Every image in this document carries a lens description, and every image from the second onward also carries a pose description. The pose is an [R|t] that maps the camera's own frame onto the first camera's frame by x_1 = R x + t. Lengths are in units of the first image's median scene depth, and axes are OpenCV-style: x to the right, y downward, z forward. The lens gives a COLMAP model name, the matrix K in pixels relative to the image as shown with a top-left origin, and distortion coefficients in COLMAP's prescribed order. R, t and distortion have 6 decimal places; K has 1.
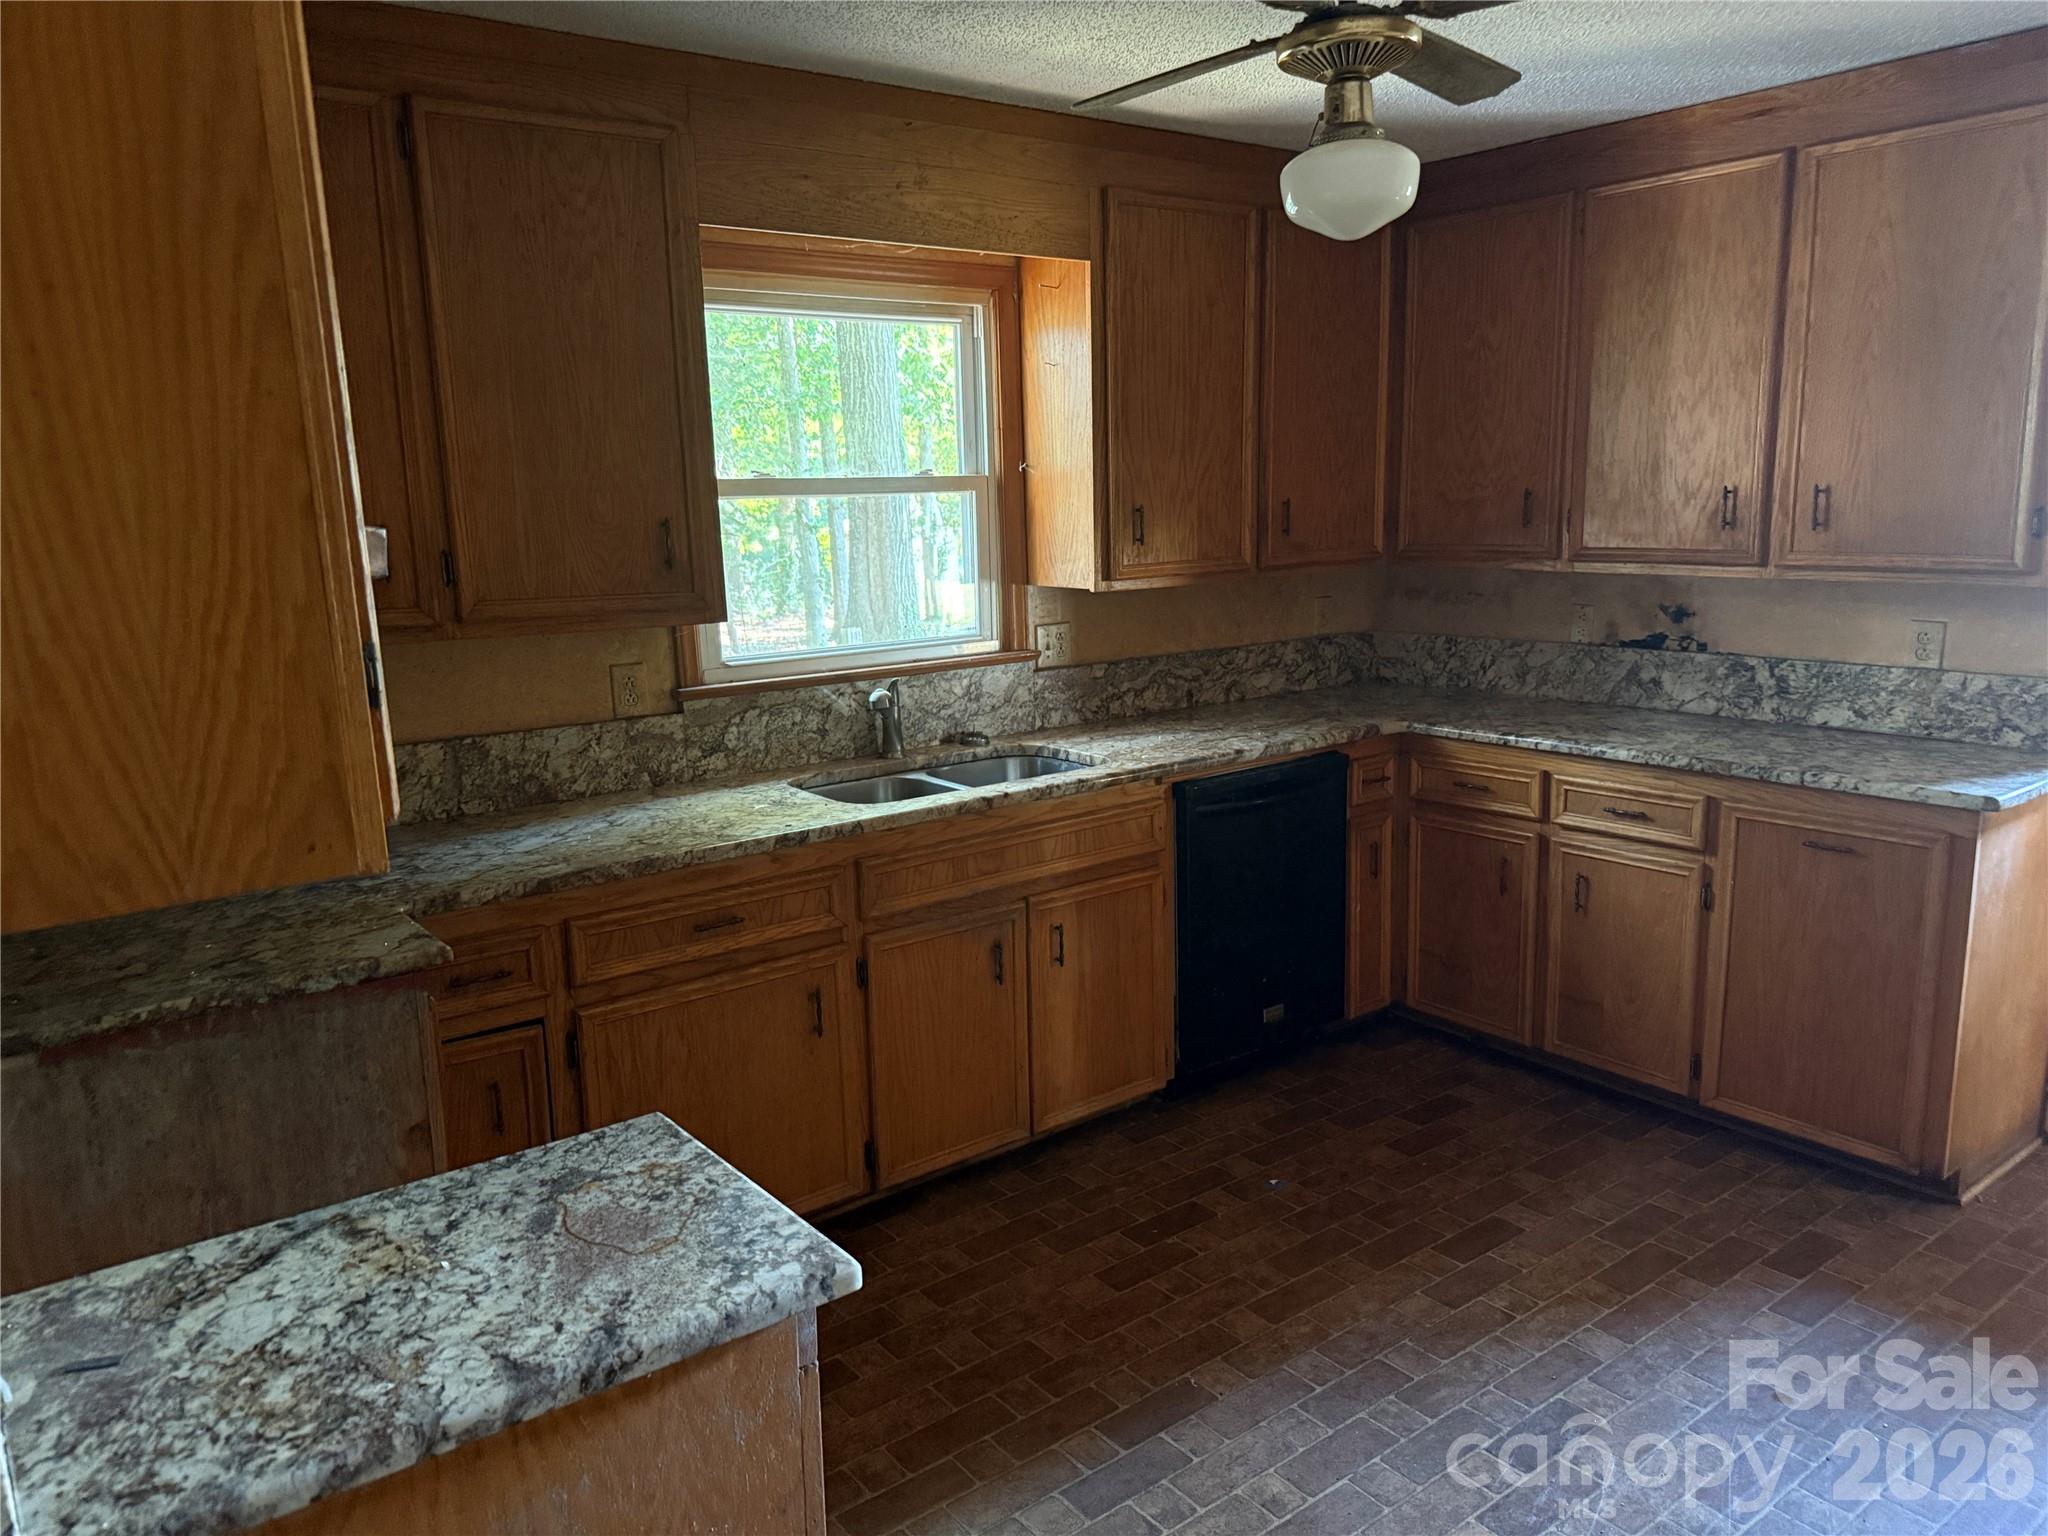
lens RADIAL K [[1443.5, 0, 1021.3], [0, 1443.5, 773.5], [0, 0, 1]] dist [0.044460, -0.073993]
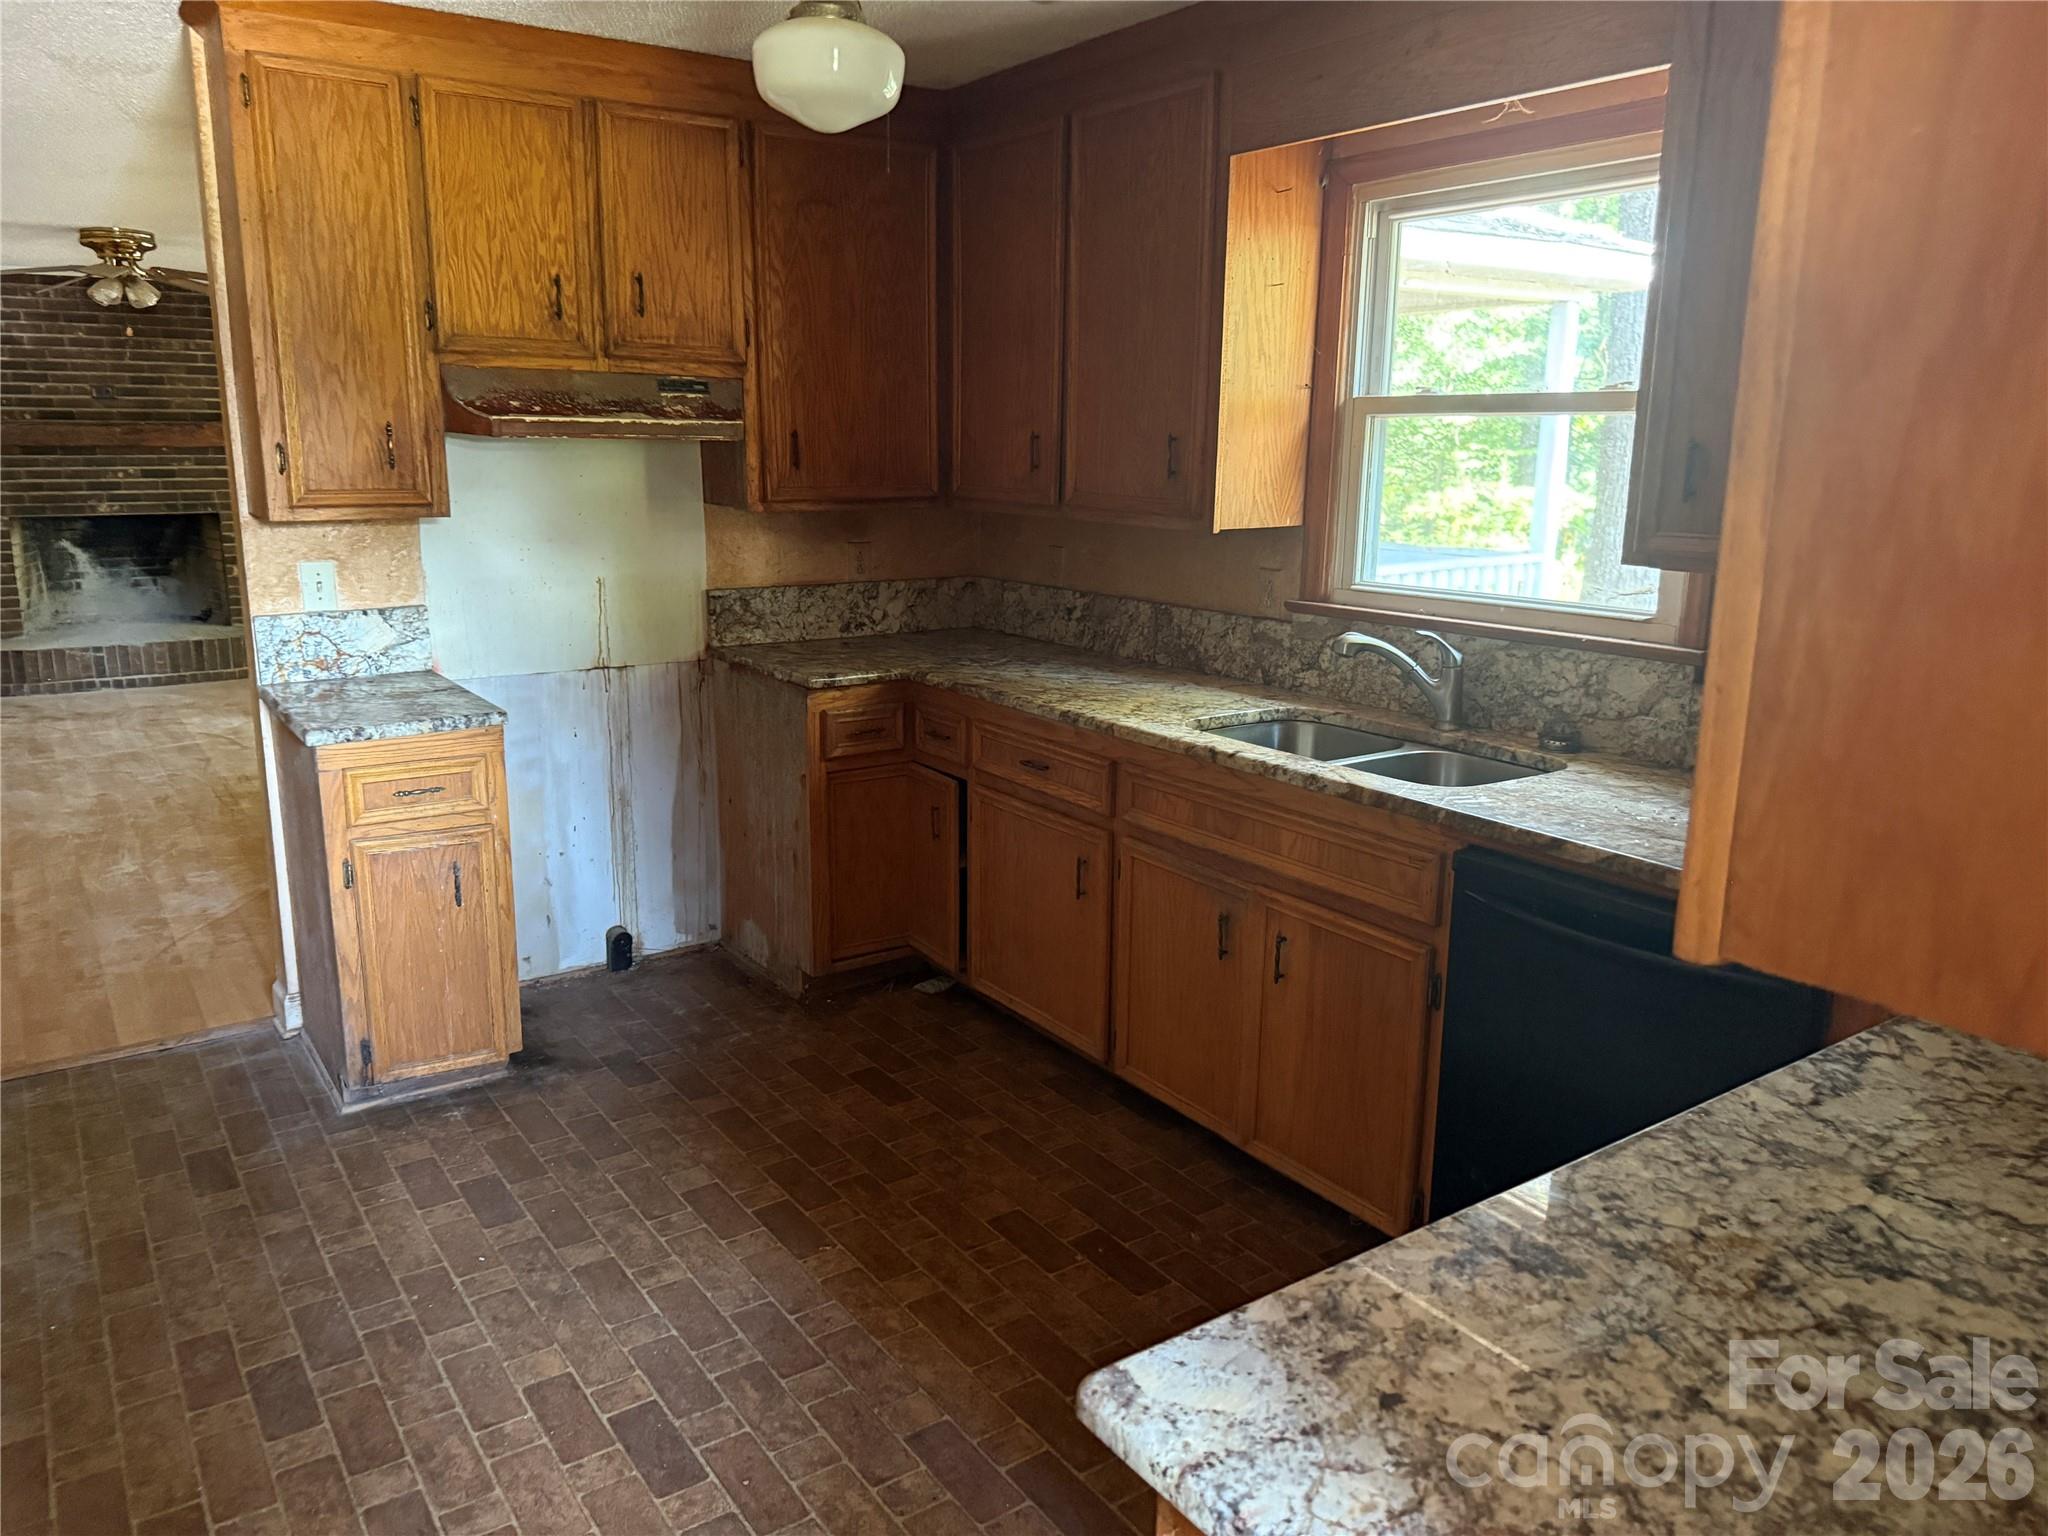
lens RADIAL K [[1443.5, 0, 1028.0], [0, 1443.5, 784.2], [0, 0, 1]] dist [0.044460, -0.073993]
pose [[-0.049878, 0.258308, -0.964774, 0.833972], [-0.192556, 0.945367, 0.263067, -0.173379], [0.980018, 0.198894, 0.002585, 0.841965]]
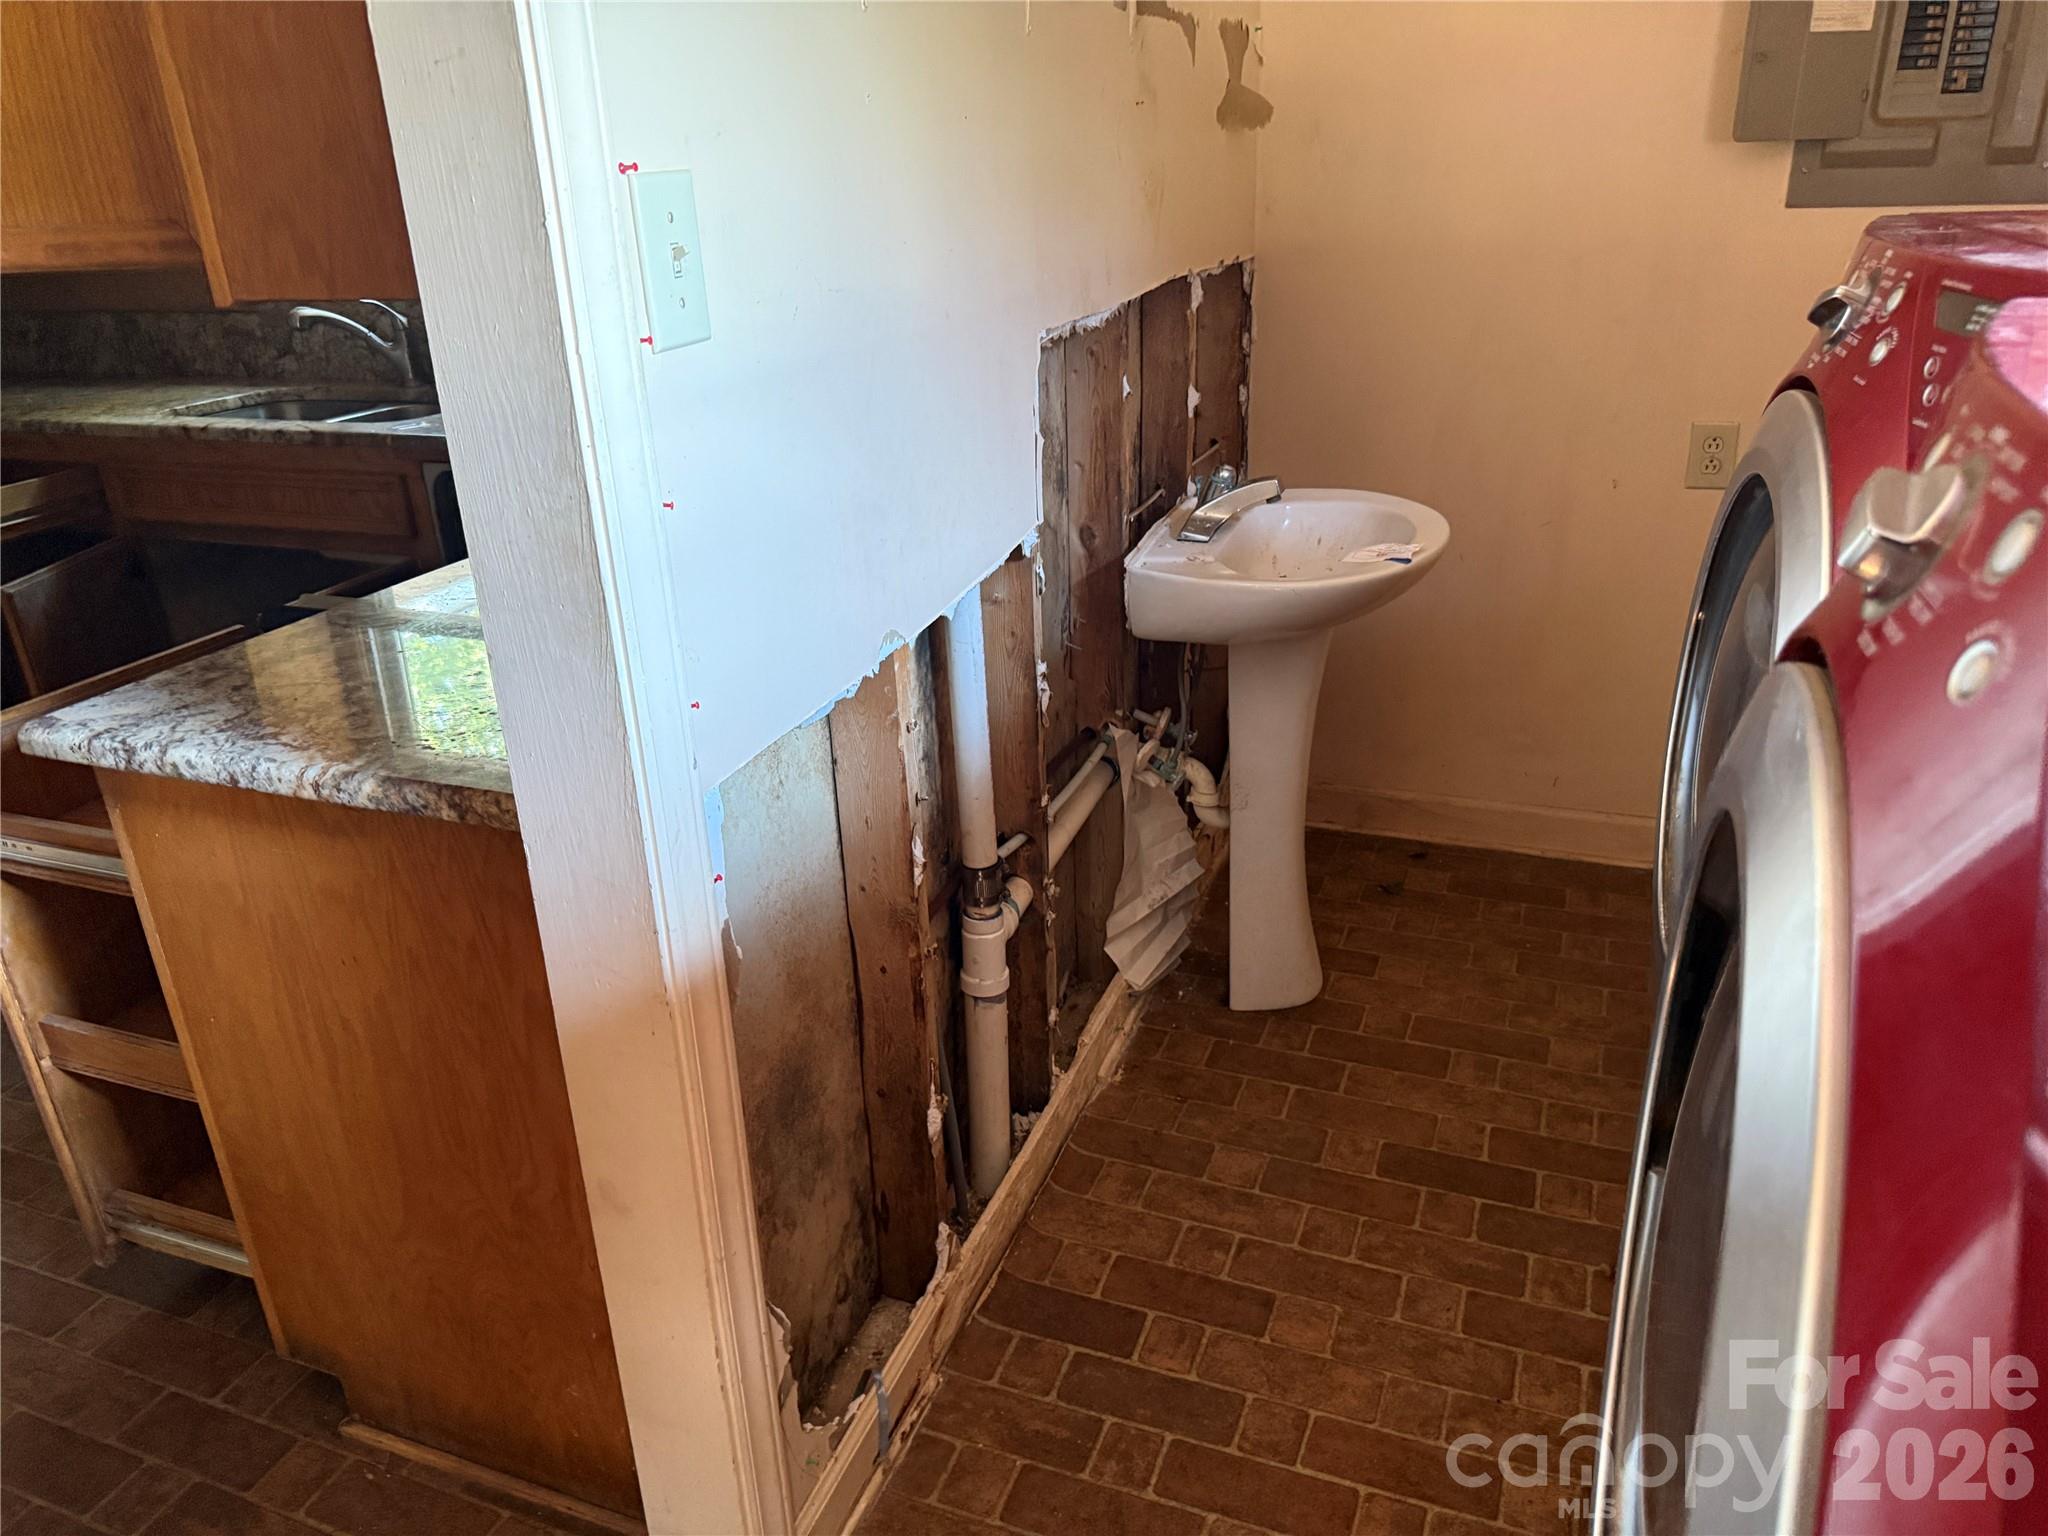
lens RADIAL K [[1443.5, 0, 1033.7], [0, 1443.5, 761.3], [0, 0, 1]] dist [0.044460, -0.073993]
pose [[0.516484, 0.341643, -0.785191, 1.082859], [-0.145570, 0.938645, 0.312659, -0.156350], [0.843833, -0.047183, 0.534528, 0.900908]]
